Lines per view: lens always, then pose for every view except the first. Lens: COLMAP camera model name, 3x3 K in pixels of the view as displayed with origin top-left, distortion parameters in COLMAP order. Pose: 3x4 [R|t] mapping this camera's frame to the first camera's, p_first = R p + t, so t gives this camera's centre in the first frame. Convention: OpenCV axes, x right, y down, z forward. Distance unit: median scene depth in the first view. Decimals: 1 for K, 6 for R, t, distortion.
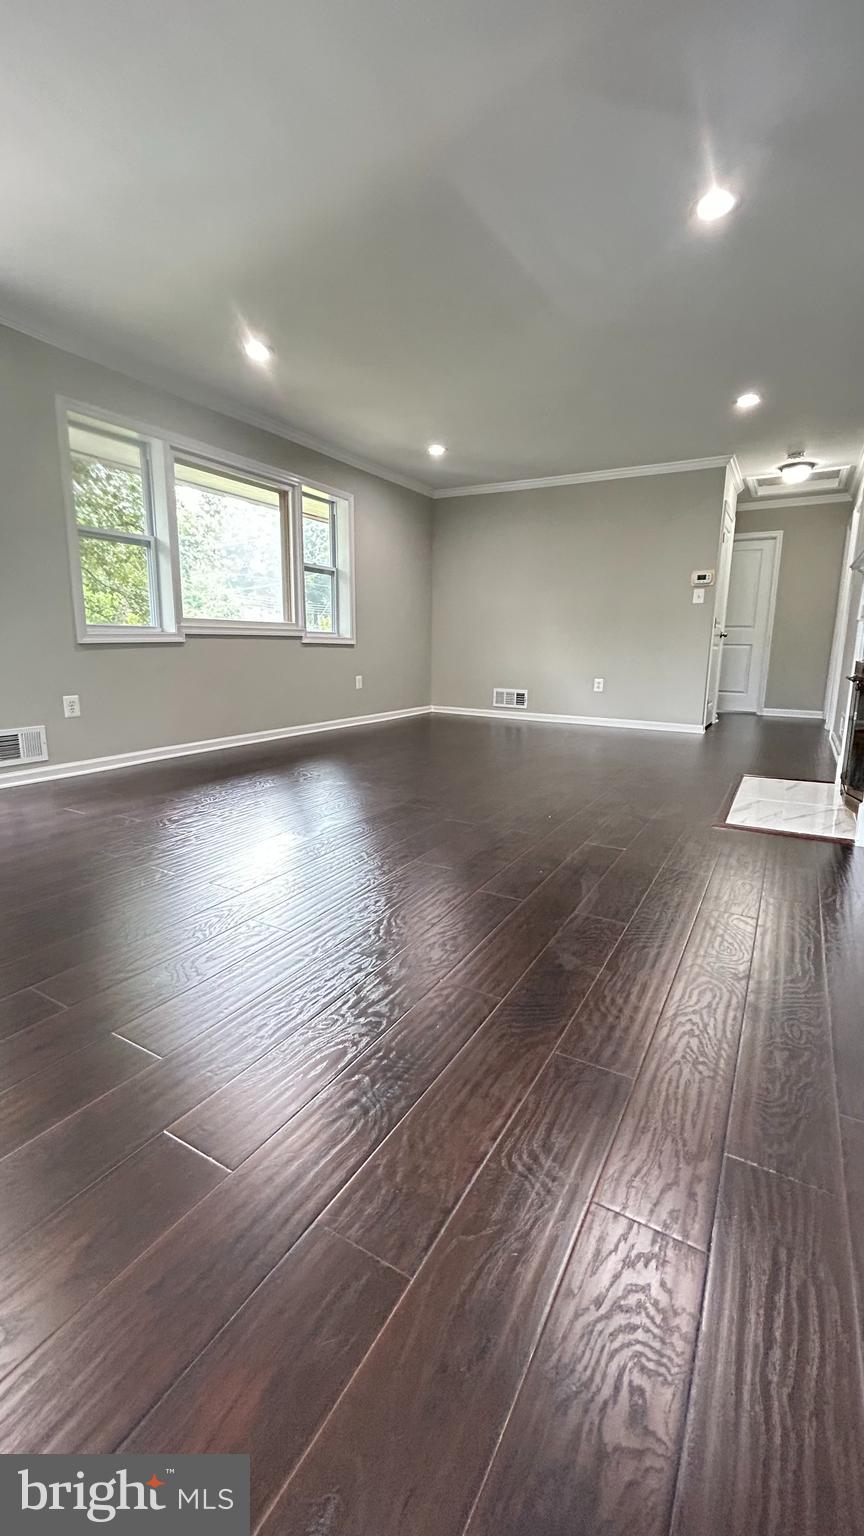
lens RADIAL K [[615.7, 0, 439.9], [0, 615.7, 761.5], [0, 0, 1]] dist [0.002985, -0.000001]
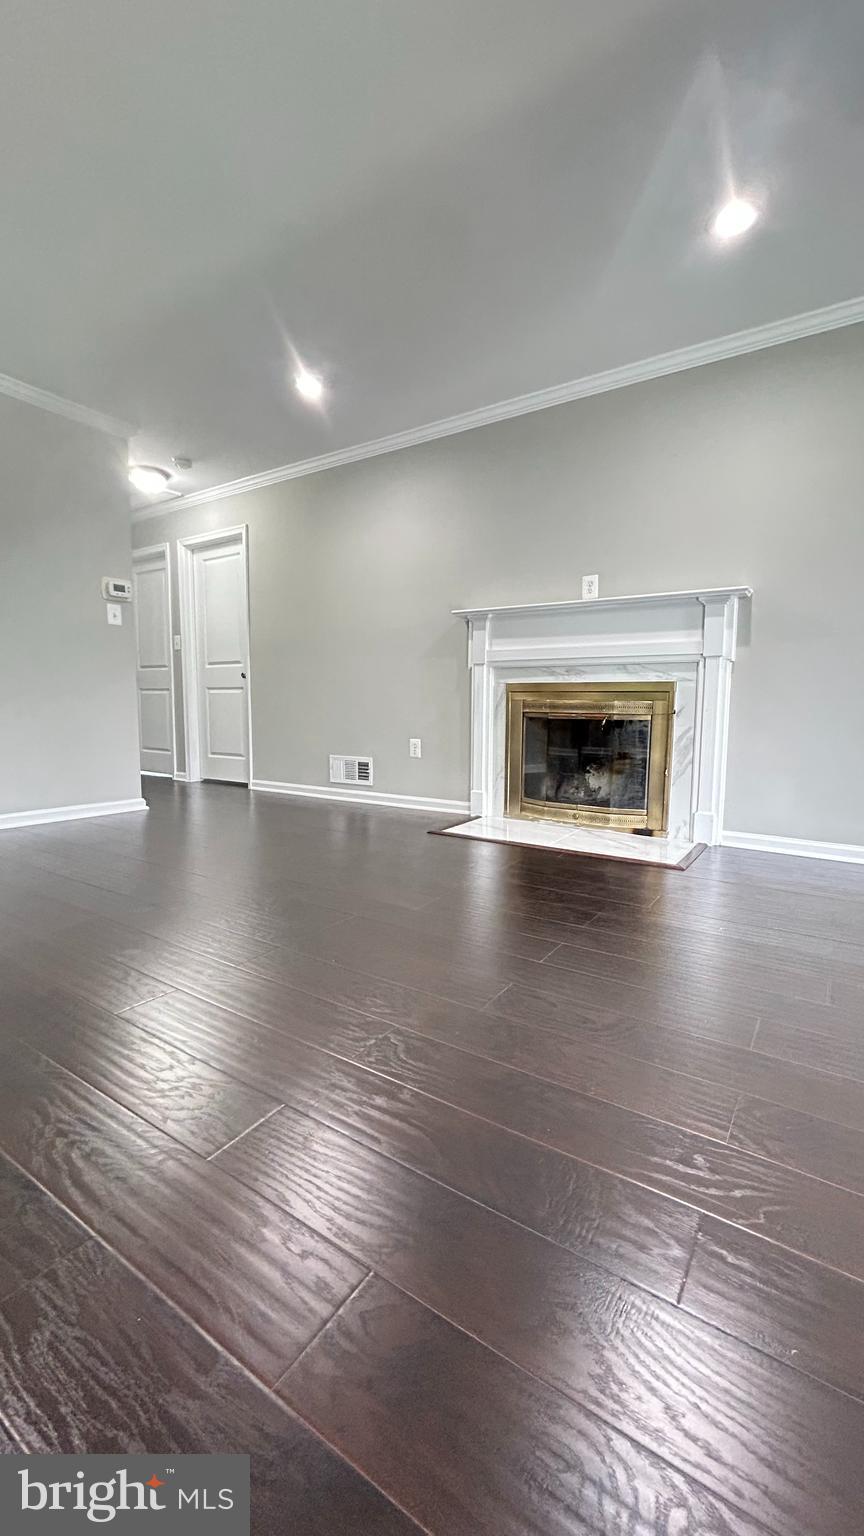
lens RADIAL K [[614.3, 0, 431.6], [0, 614.3, 773.9], [0, 0, 1]] dist [-0.000248, 0.000130]
pose [[0.065085, -0.121115, 0.990502, -0.271713], [0.183801, 0.977079, 0.107397, -0.107204], [-0.980806, 0.175066, 0.085854, 0.653464]]
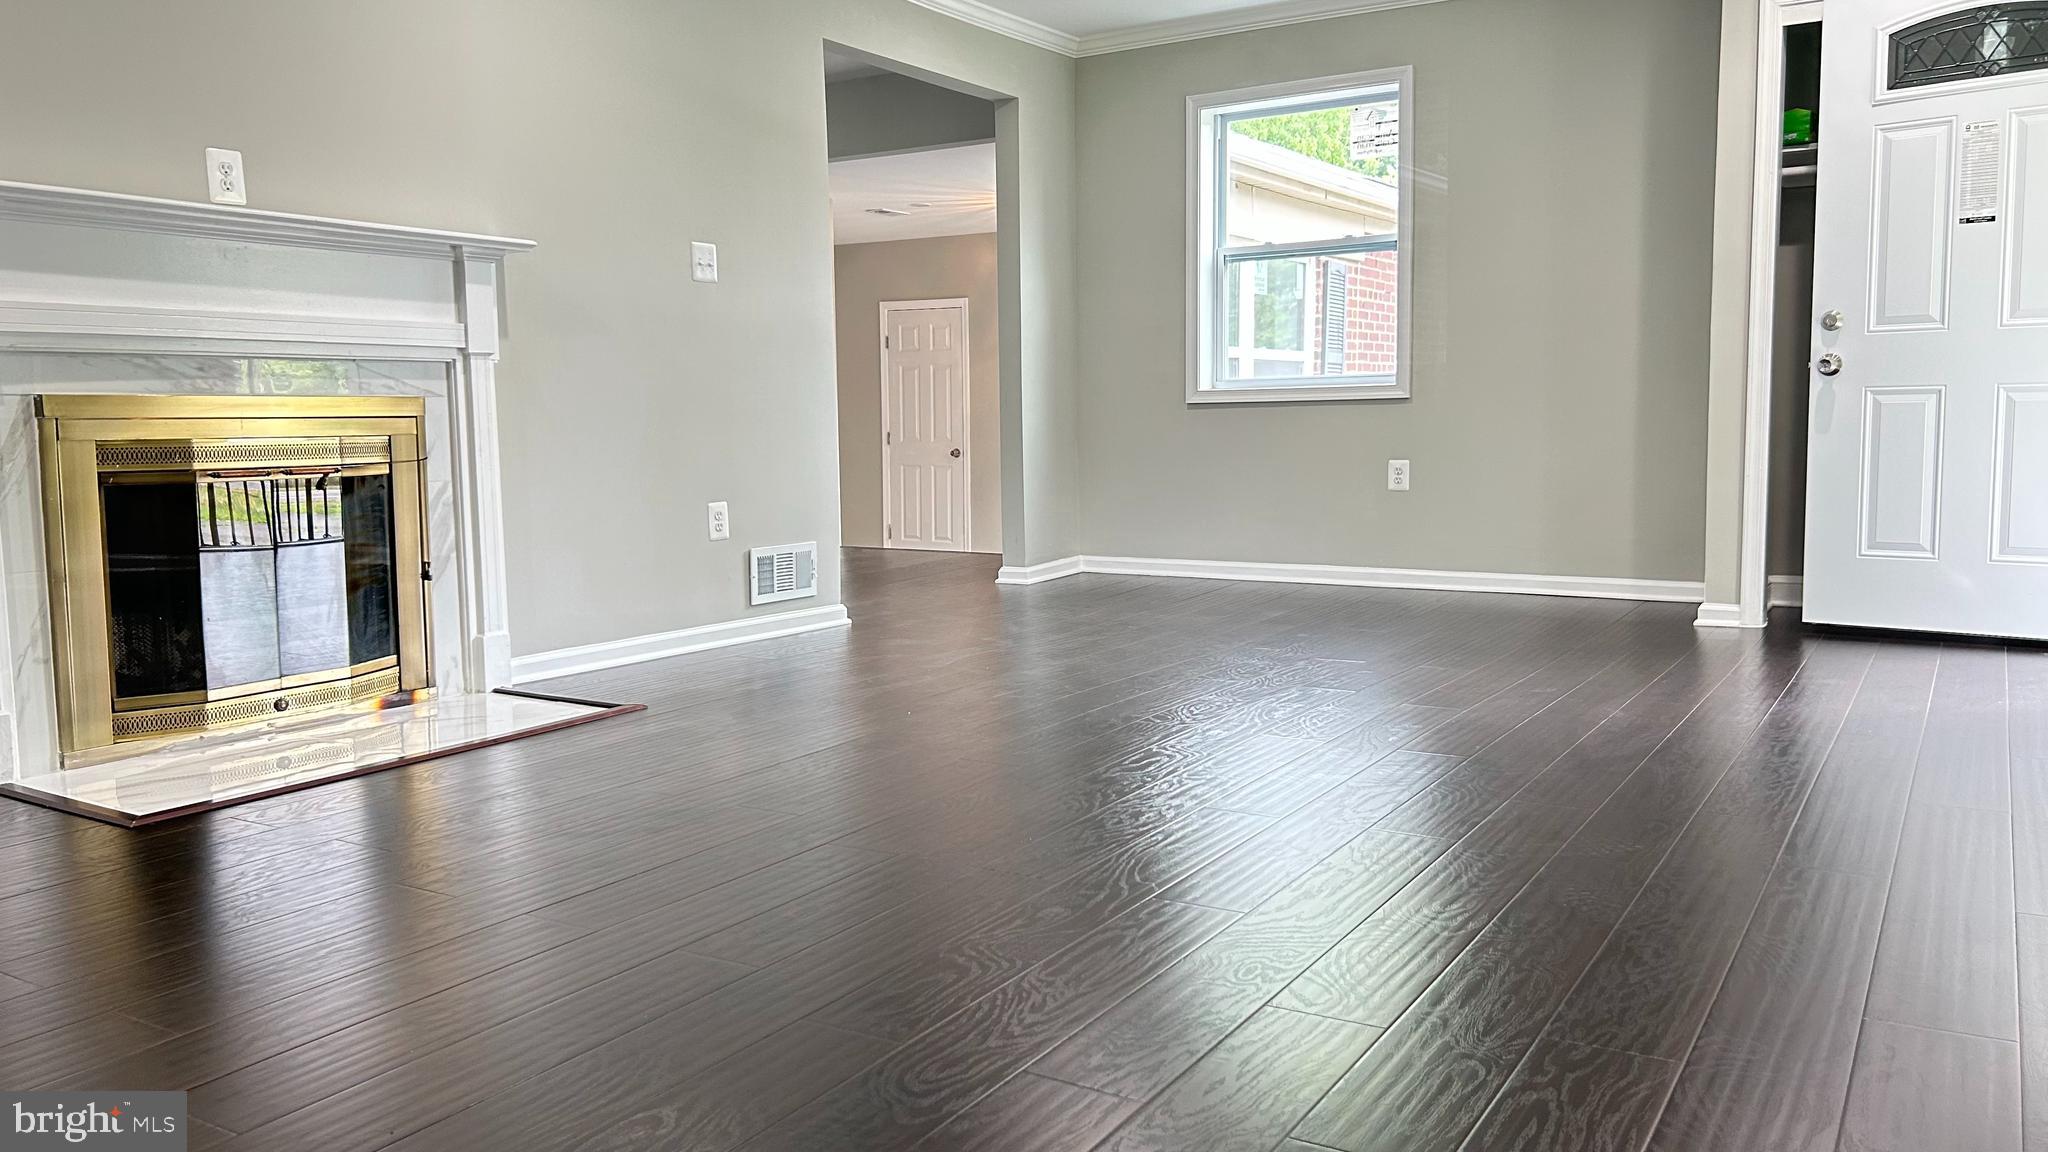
lens RADIAL K [[1549.2, 0, 1024.0], [0, 1549.2, 576.0], [0, 0, 1]] dist [0.004267, 0.002873]
pose [[-0.999334, 0.005362, 0.036096, 0.011043], [0.015656, 0.956483, 0.291367, -0.223769], [-0.032963, 0.291738, -0.955930, 1.218158]]
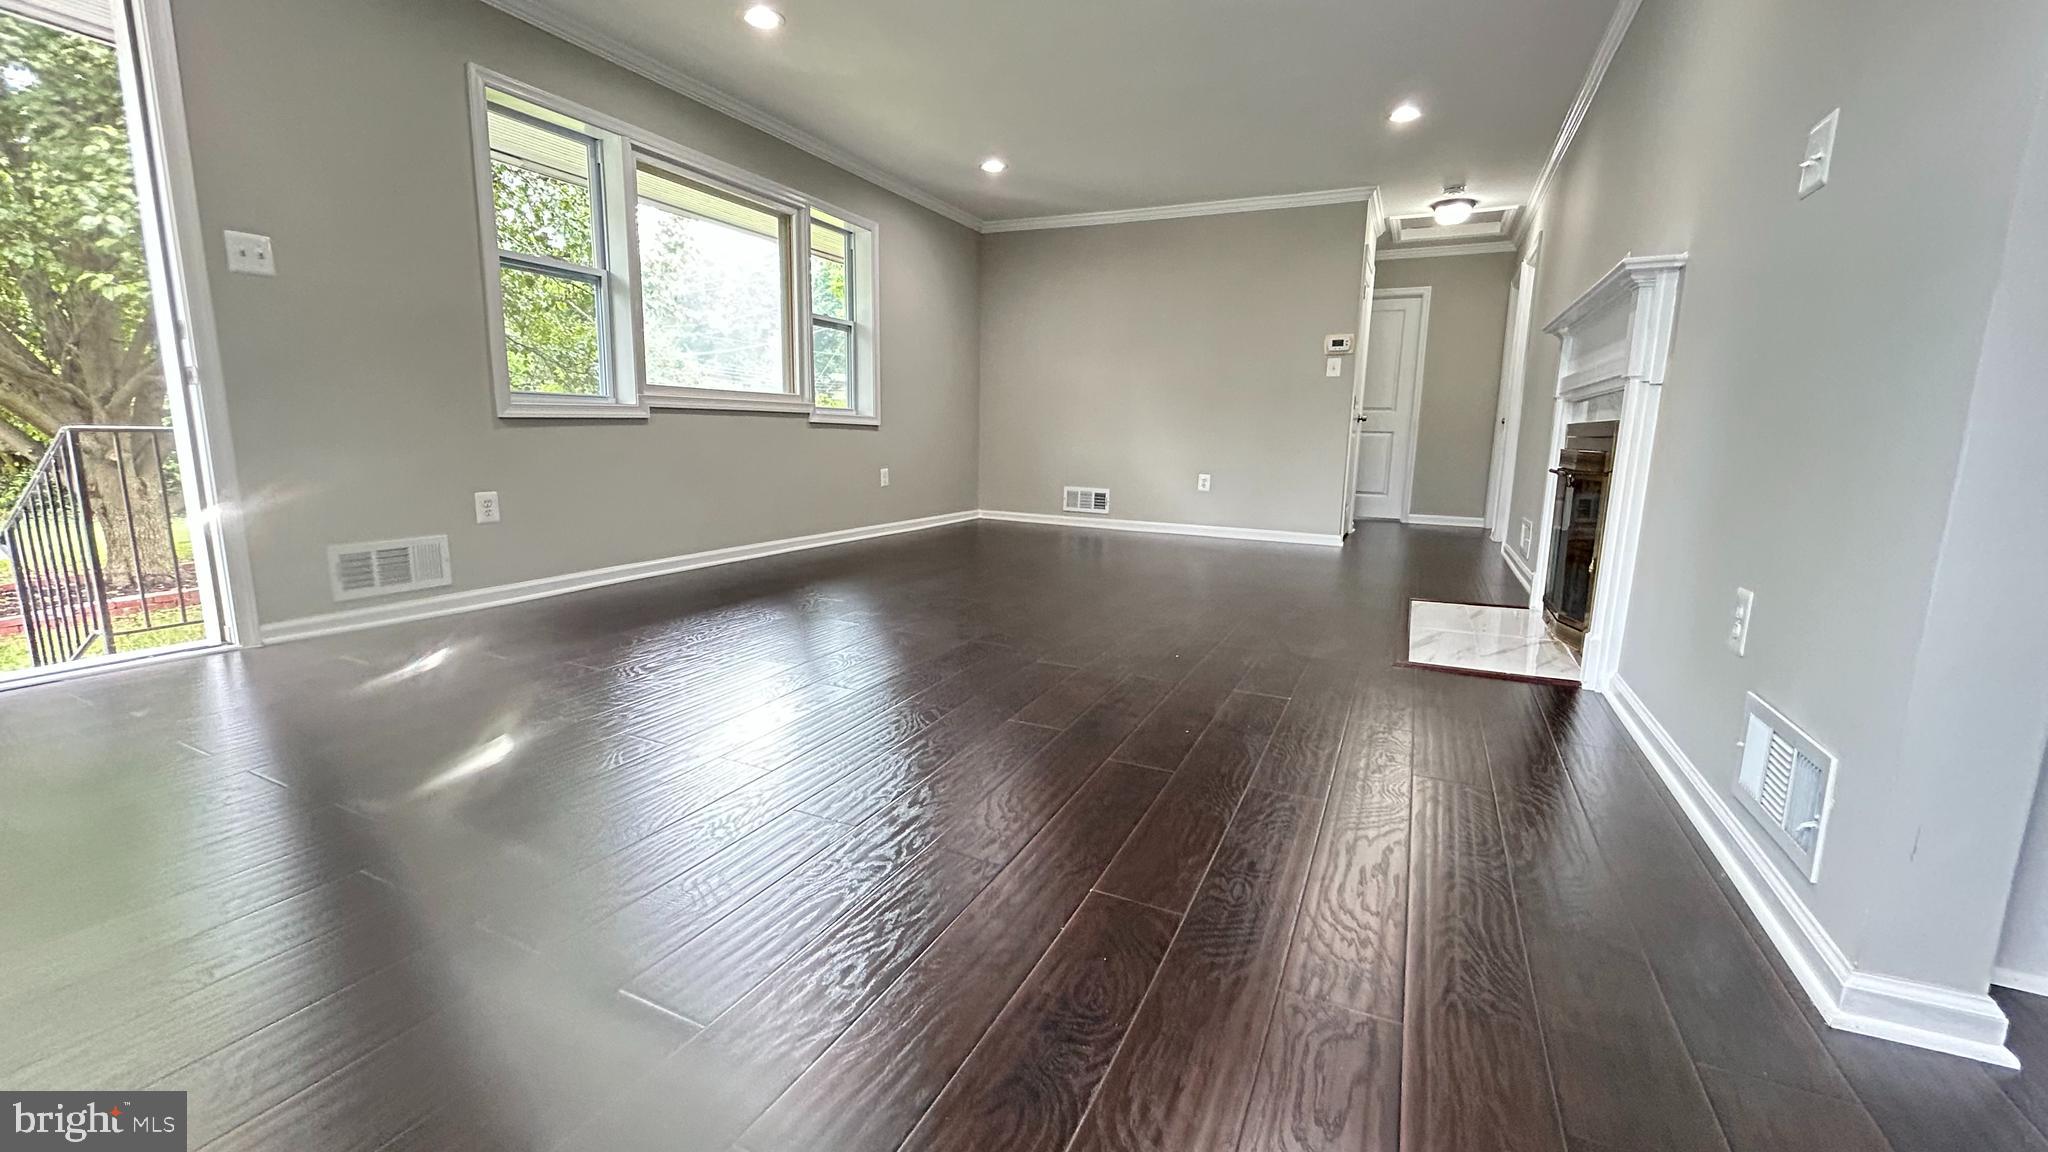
lens RADIAL K [[819.1, 0, 1032.0], [0, 819.1, 566.3], [0, 0, 1]] dist [-0.000248, 0.000130]
pose [[0.996812, -0.004187, 0.079670, -0.039329], [0.006224, 0.999659, -0.025343, 0.003329], [-0.079537, 0.025758, 0.996499, 0.020308]]
